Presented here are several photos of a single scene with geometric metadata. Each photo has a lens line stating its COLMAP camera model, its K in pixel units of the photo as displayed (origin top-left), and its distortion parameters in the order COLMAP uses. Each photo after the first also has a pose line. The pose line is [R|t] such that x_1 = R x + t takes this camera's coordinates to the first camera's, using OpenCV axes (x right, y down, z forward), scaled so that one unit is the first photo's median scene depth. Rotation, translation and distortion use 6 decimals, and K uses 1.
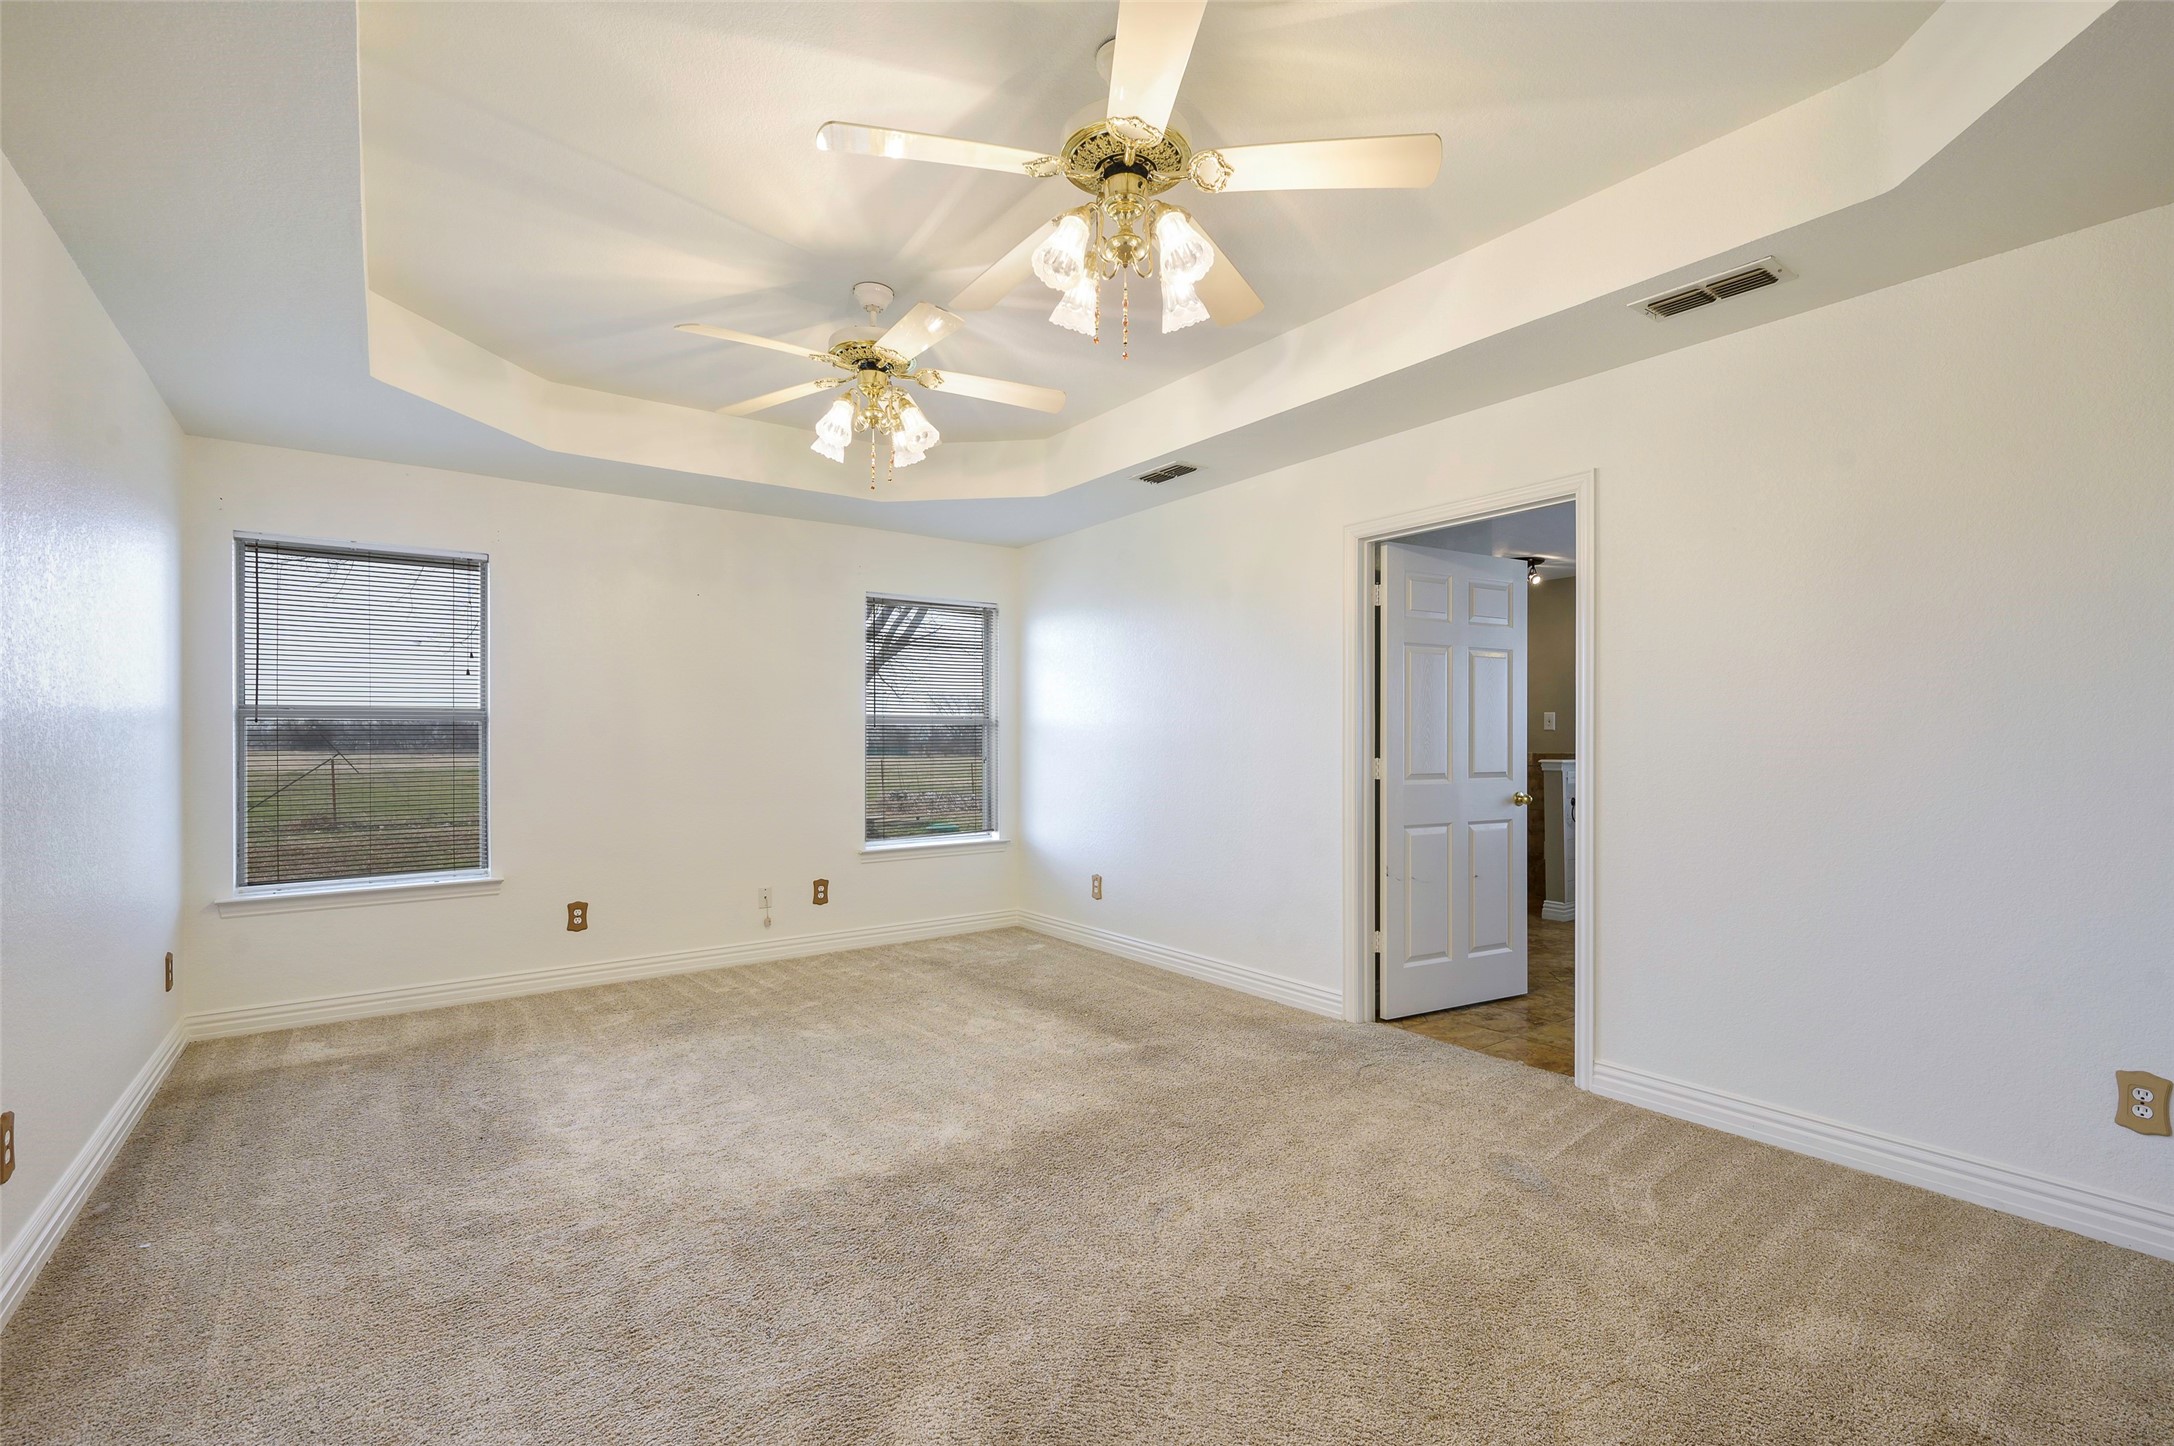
lens RADIAL K [[957.5, 0, 1070.7], [0, 957.5, 736.5], [0, 0, 1]] dist [0.004134, 0.000747]
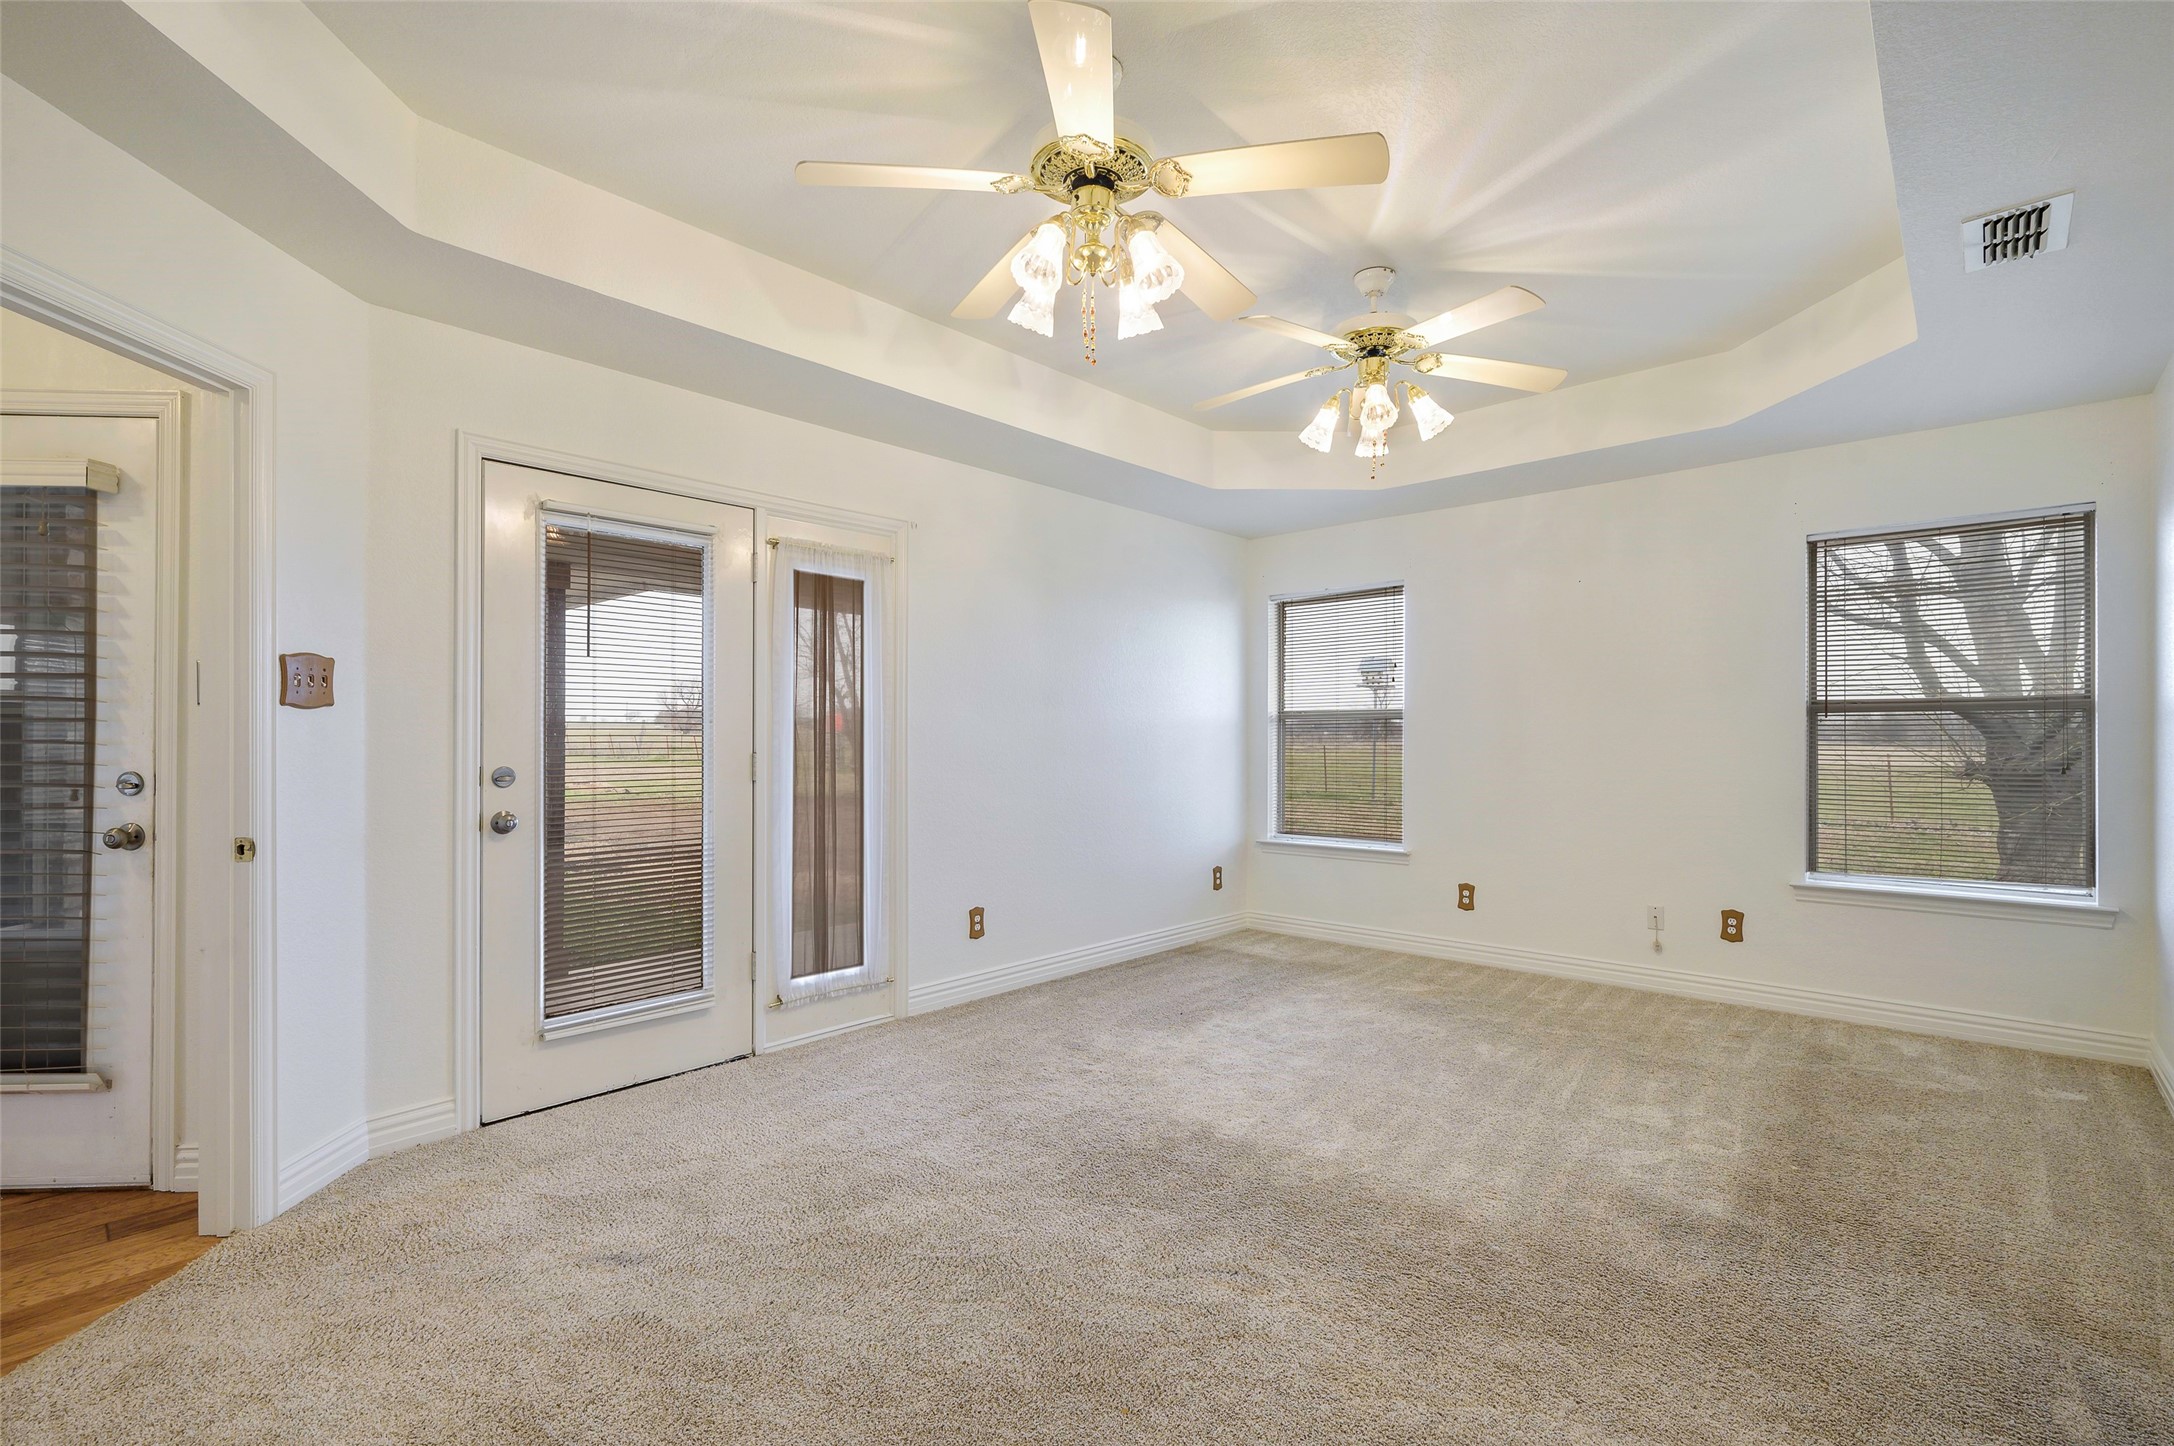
lens RADIAL K [[957.5, 0, 1074.9], [0, 957.5, 727.1], [0, 0, 1]] dist [0.004134, 0.000747]
pose [[0.202560, -0.007105, -0.979244, 0.512043], [0.003882, 0.999972, -0.006452, -0.000182], [0.979262, -0.002494, 0.202582, 0.376742]]
